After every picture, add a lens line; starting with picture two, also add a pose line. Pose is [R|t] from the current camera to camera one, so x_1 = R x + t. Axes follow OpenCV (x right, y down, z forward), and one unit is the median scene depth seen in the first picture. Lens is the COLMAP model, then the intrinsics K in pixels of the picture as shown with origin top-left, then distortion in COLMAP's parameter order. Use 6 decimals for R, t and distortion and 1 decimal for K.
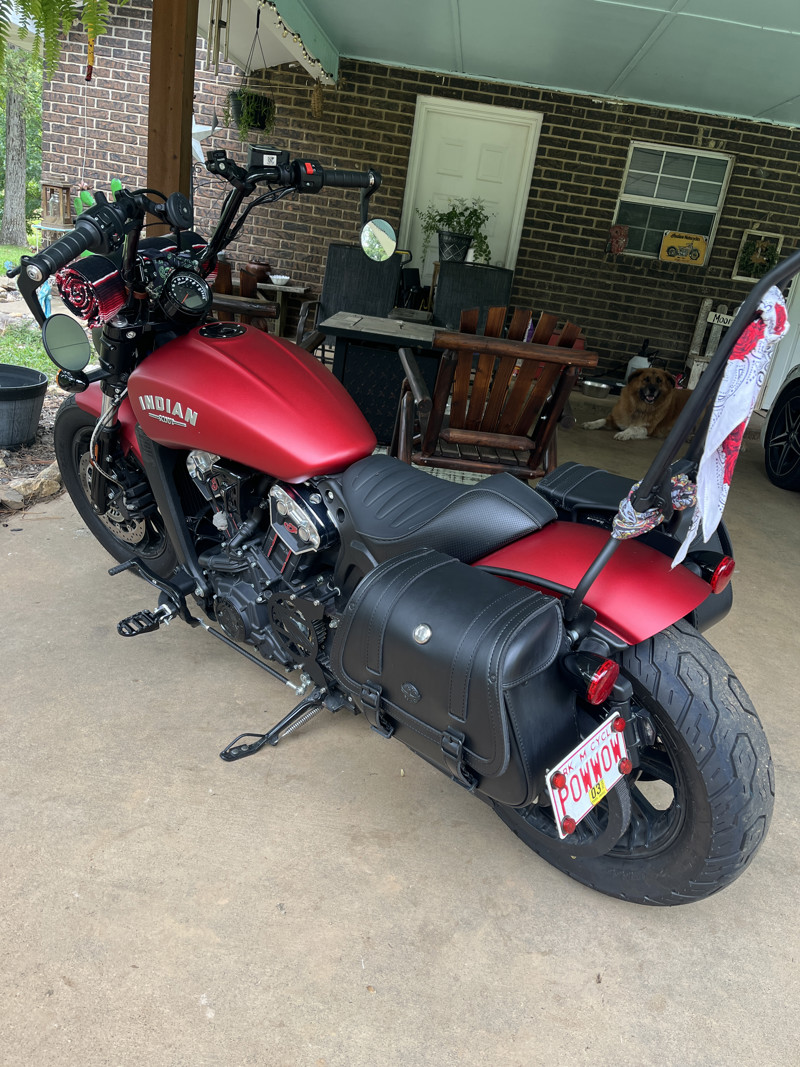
lens RADIAL K [[767.7, 0, 400.0], [0, 767.7, 533.5], [0, 0, 1]] dist [0.122376, -0.143230]
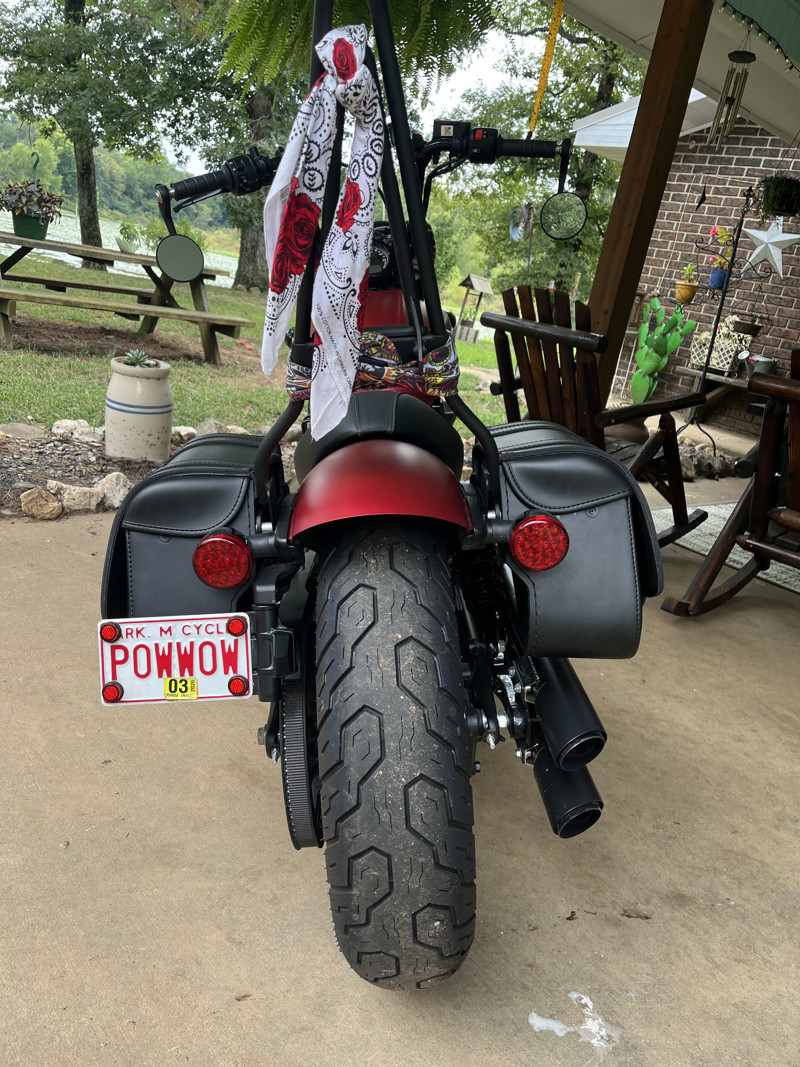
lens RADIAL K [[767.7, 0, 400.0], [0, 767.7, 533.5], [0, 0, 1]] dist [0.122376, -0.143230]
pose [[0.730462, 0.224433, -0.645023, 0.668926], [-0.319630, 0.946986, -0.032468, 0.092687], [0.603541, 0.229885, 0.763473, 0.343858]]
